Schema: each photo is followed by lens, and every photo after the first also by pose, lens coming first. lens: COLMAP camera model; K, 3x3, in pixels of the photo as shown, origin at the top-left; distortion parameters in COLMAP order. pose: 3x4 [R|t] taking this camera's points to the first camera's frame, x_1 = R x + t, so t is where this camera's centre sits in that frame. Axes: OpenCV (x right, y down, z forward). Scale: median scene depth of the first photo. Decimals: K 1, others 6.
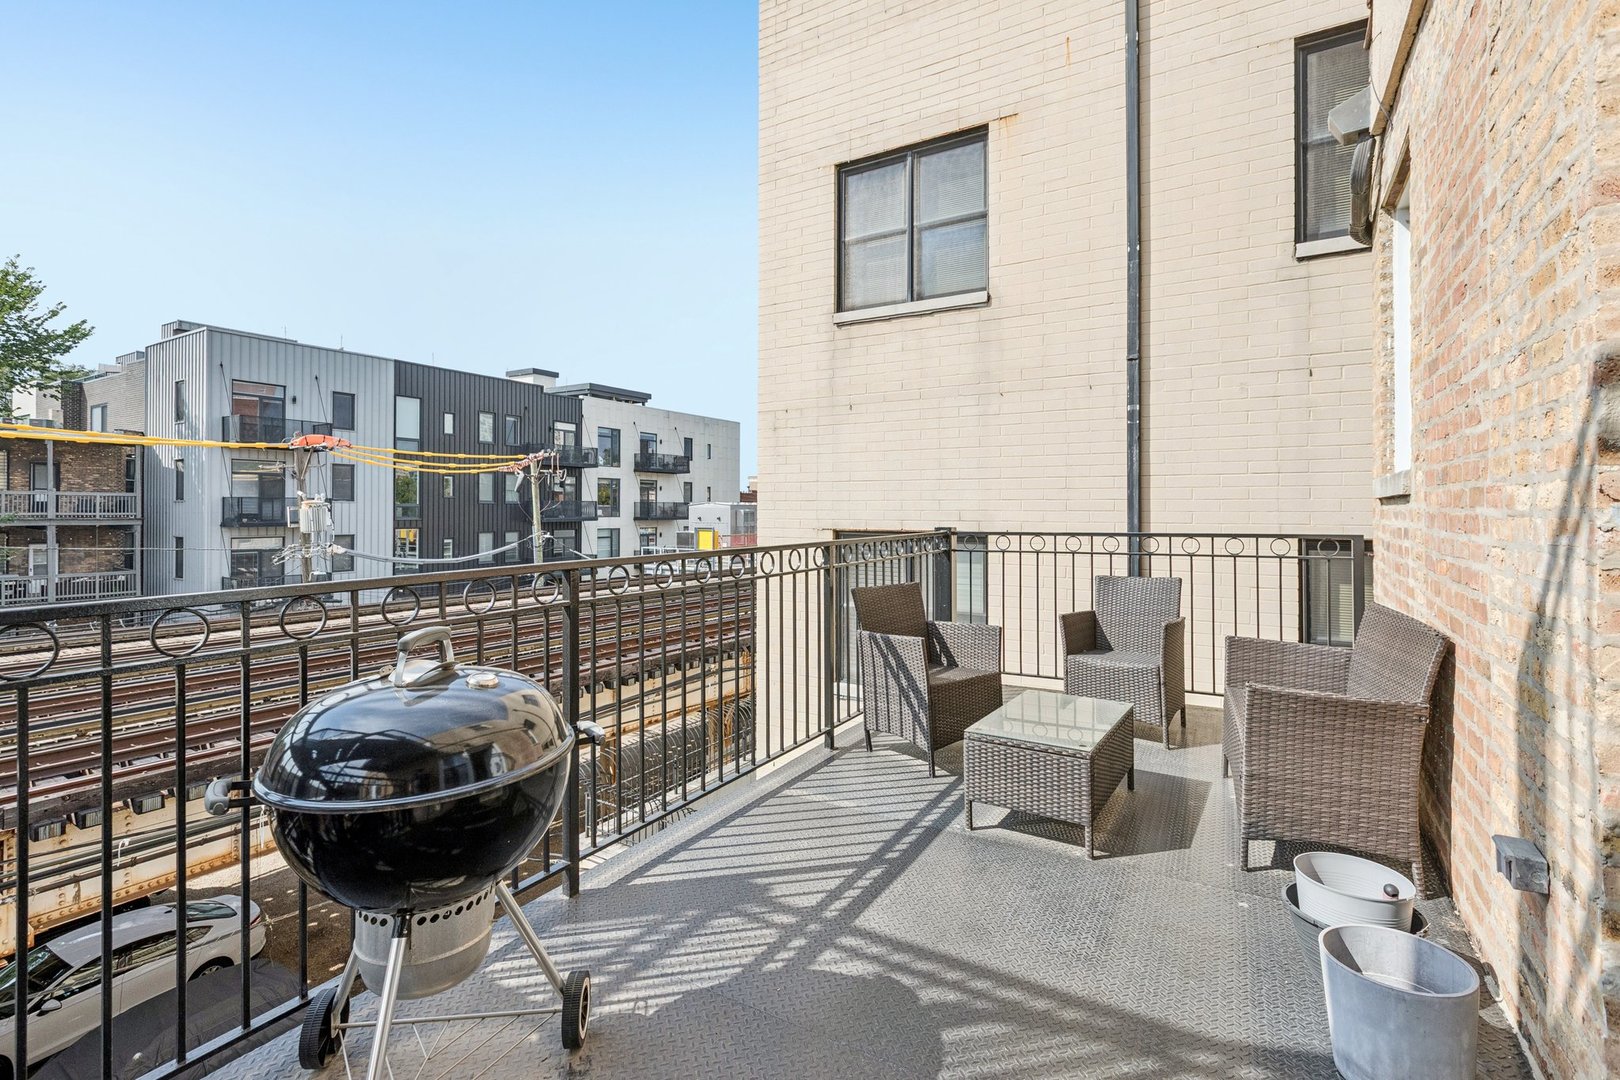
lens RADIAL K [[760.2, 0, 804.8], [0, 760.2, 516.3], [0, 0, 1]] dist [0.000571, 0.000157]
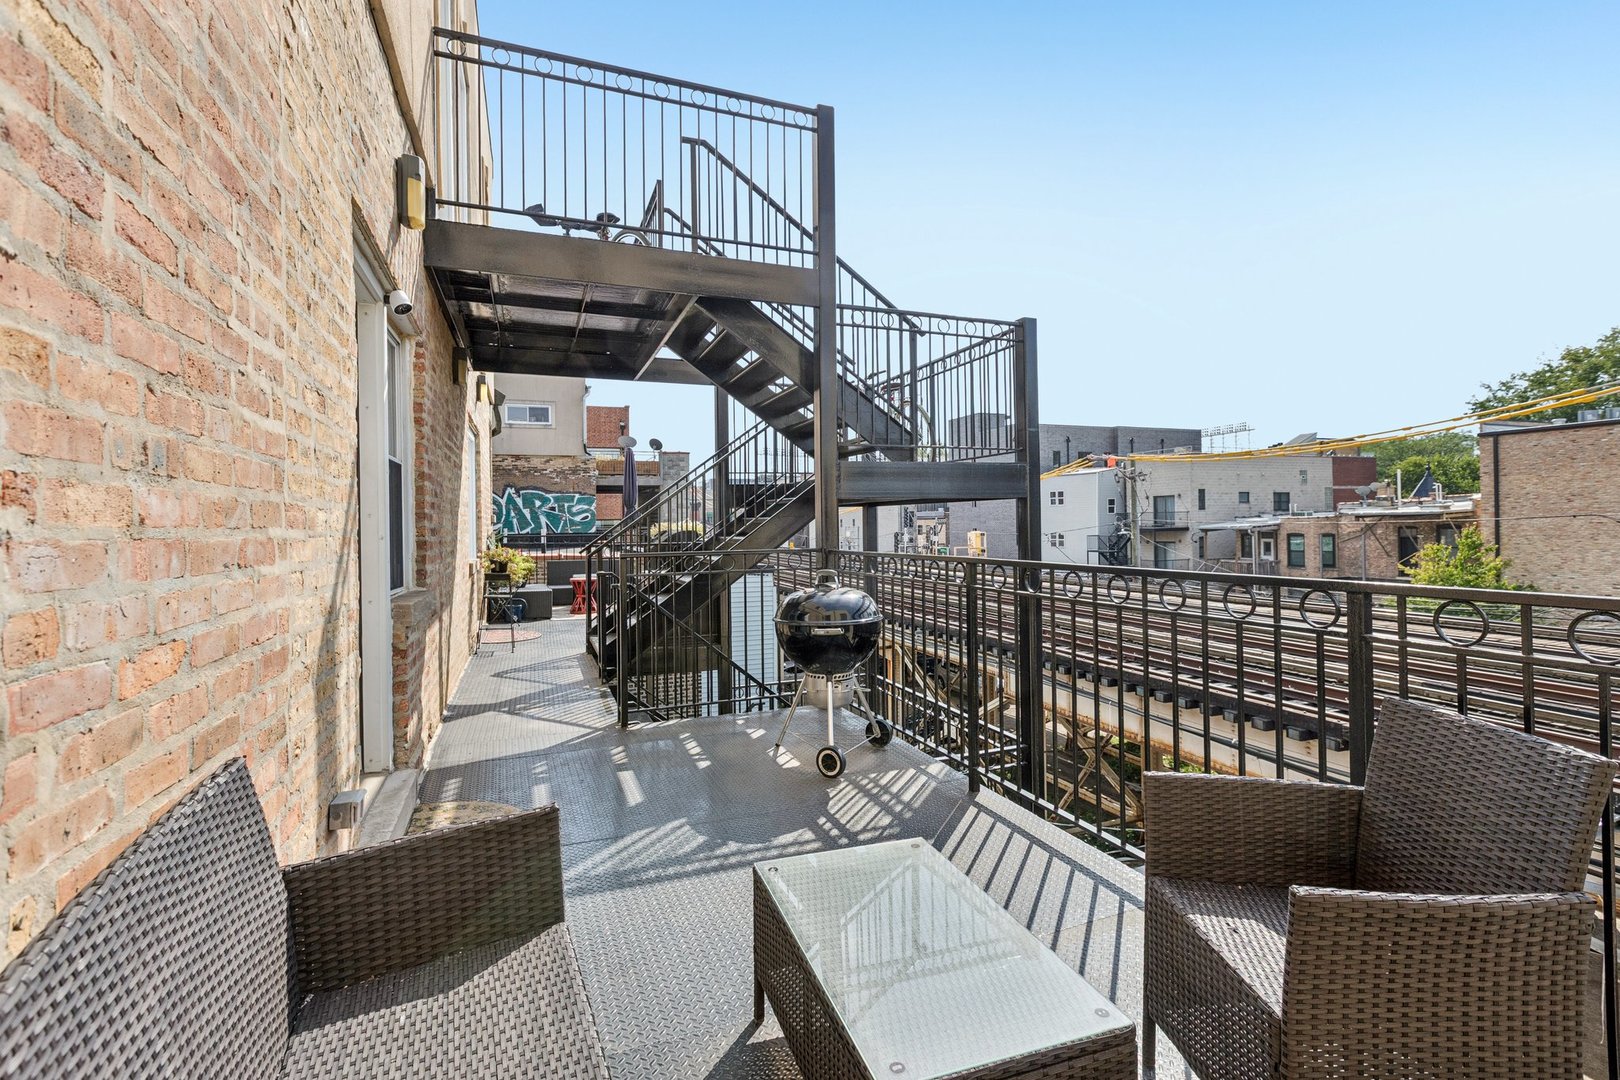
lens RADIAL K [[760.2, 0, 804.8], [0, 760.2, 516.3], [0, 0, 1]] dist [0.000571, 0.000157]
pose [[-0.616763, 0.006503, -0.787122, 1.068754], [0.011846, 0.999929, -0.001022, -0.016066], [0.787060, -0.009955, -0.616796, 1.745469]]
